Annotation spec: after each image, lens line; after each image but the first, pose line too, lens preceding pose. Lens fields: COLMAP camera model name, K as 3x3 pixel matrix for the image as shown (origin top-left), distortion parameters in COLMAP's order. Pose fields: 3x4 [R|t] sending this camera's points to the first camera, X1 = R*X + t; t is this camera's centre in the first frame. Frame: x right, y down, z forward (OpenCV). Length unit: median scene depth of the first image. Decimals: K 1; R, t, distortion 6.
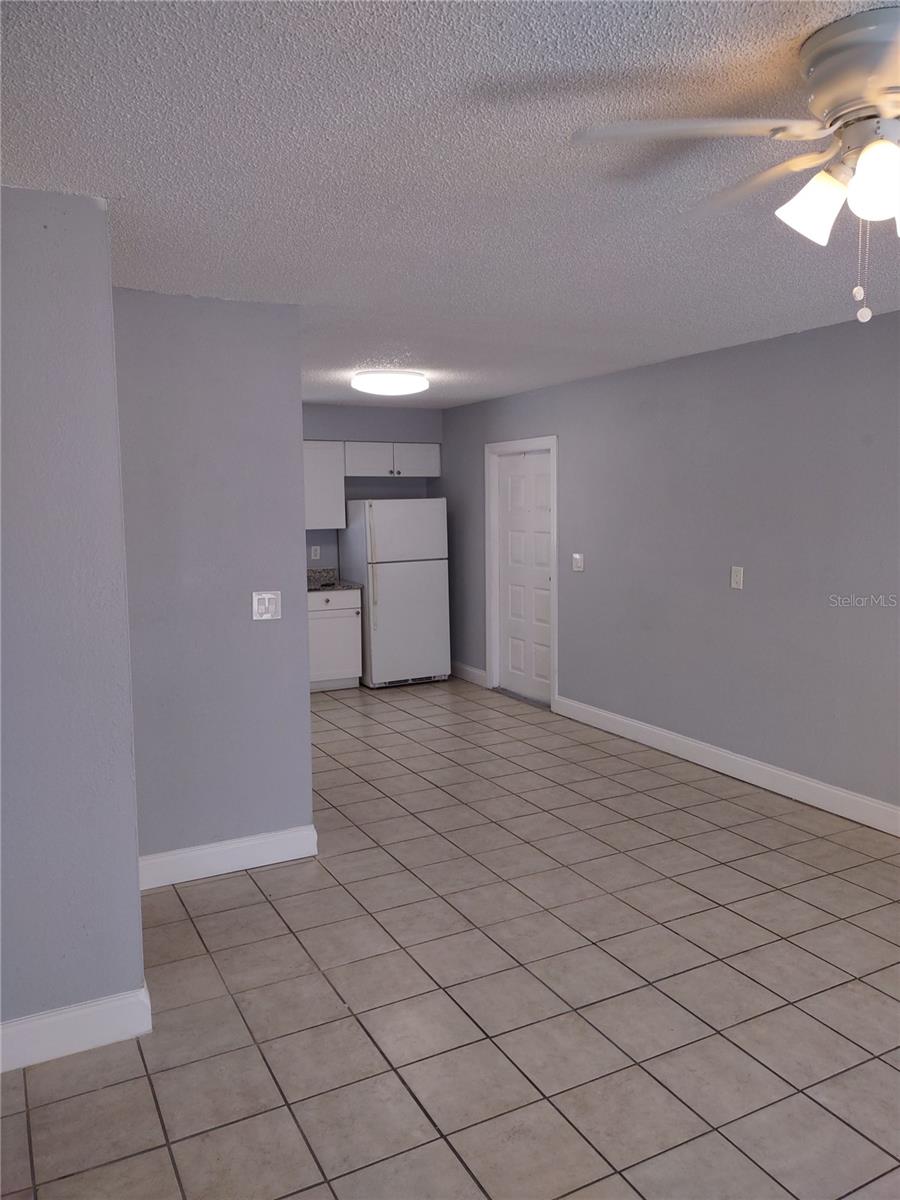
lens RADIAL K [[908.7, 0, 446.2], [0, 908.7, 601.1], [0, 0, 1]] dist [0.022582, -0.020335]
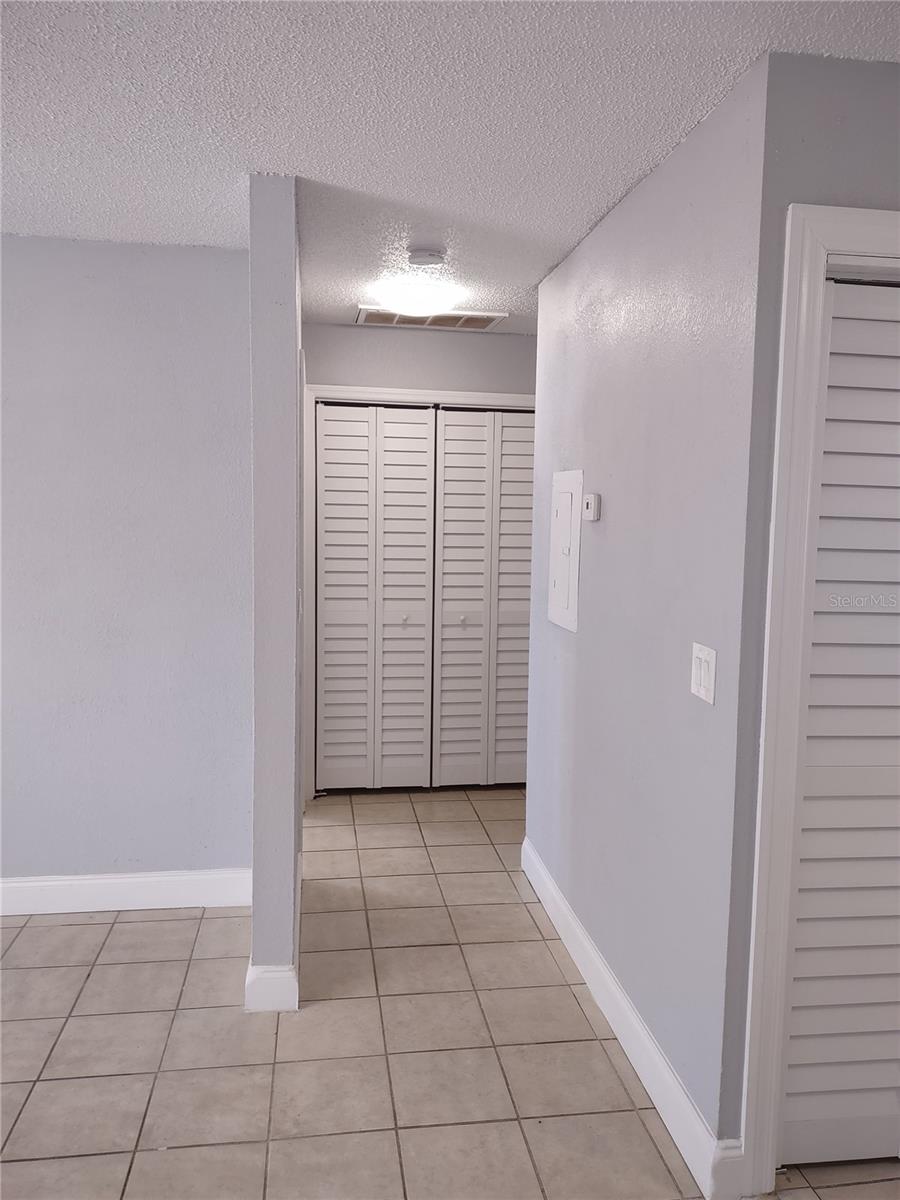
lens RADIAL K [[908.7, 0, 448.0], [0, 908.7, 595.9], [0, 0, 1]] dist [0.022582, -0.020335]
pose [[-0.320389, 0.092129, -0.942795, 0.187529], [-0.121843, 0.982984, 0.137462, -0.050369], [0.939418, 0.158915, -0.303712, 0.543287]]
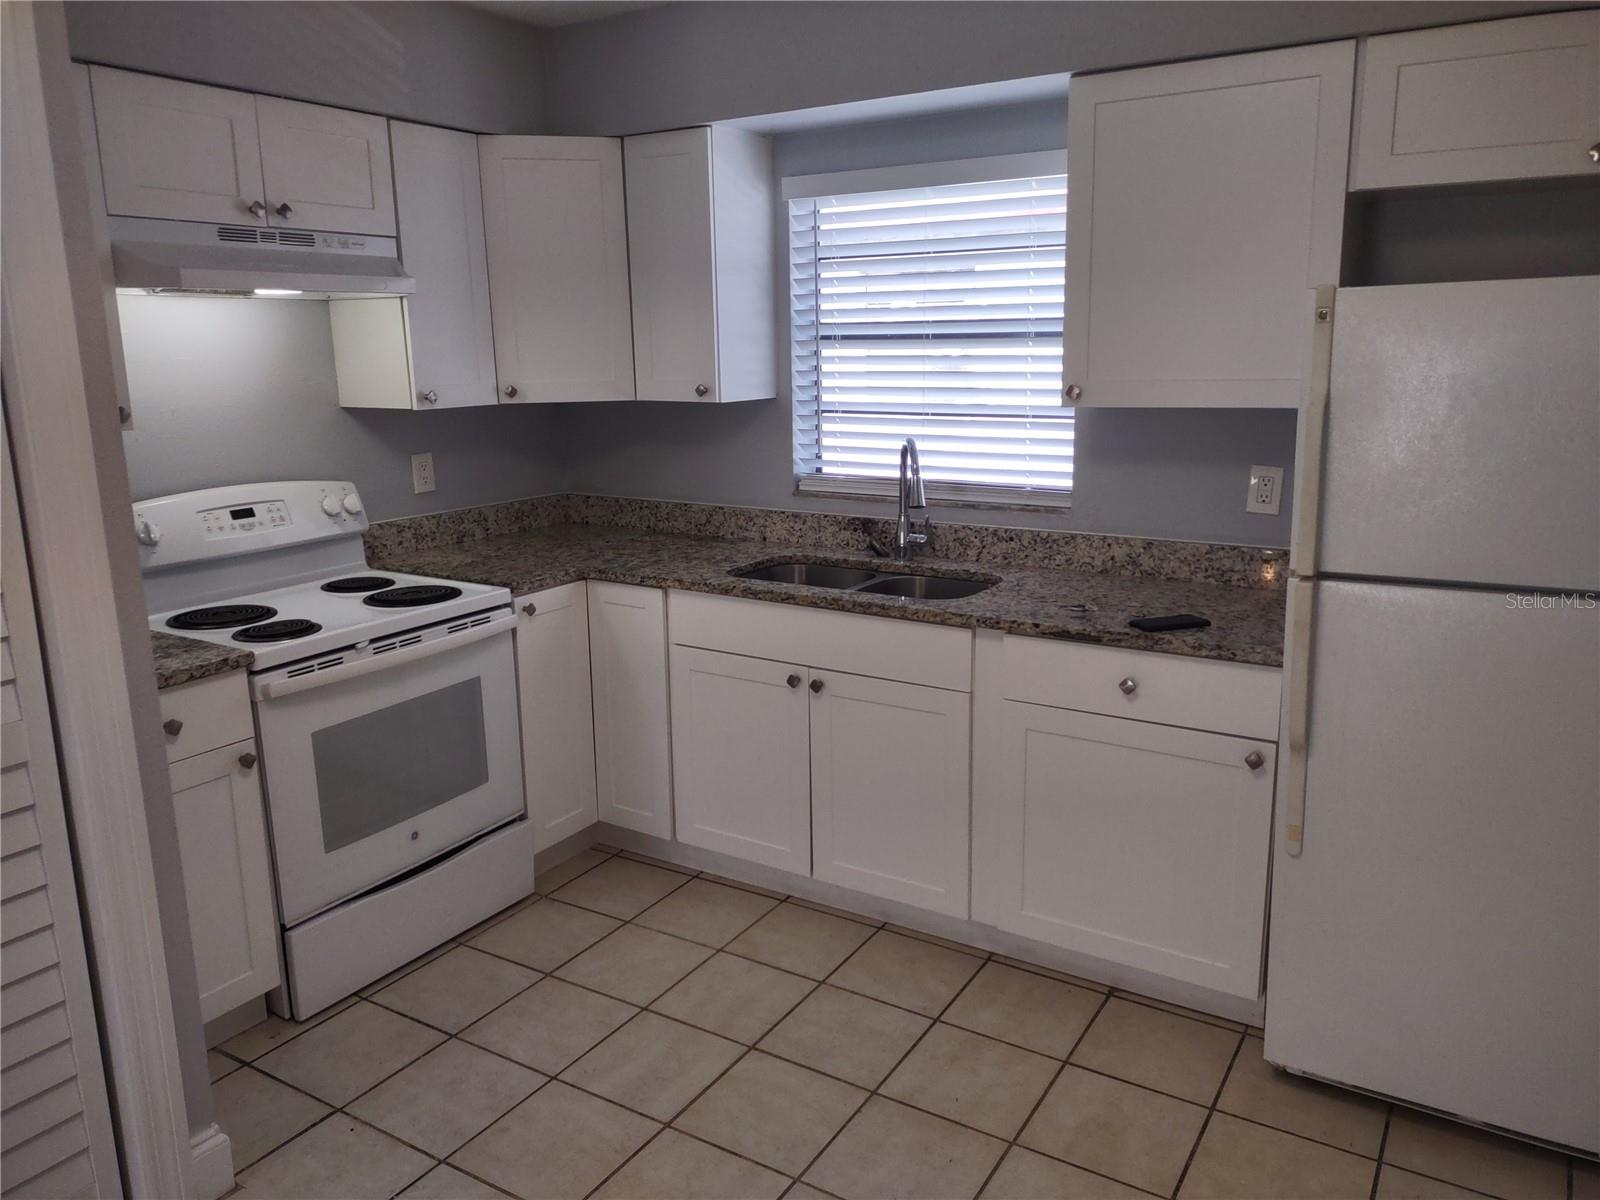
lens RADIAL K [[1211.5, 0, 784.7], [0, 1211.5, 587.5], [0, 0, 1]] dist [0.022582, -0.020335]
pose [[0.519587, 0.174804, -0.836345, 0.104240], [-0.090375, 0.984601, 0.149645, -0.071797], [0.849625, -0.002169, 0.527383, 0.736249]]
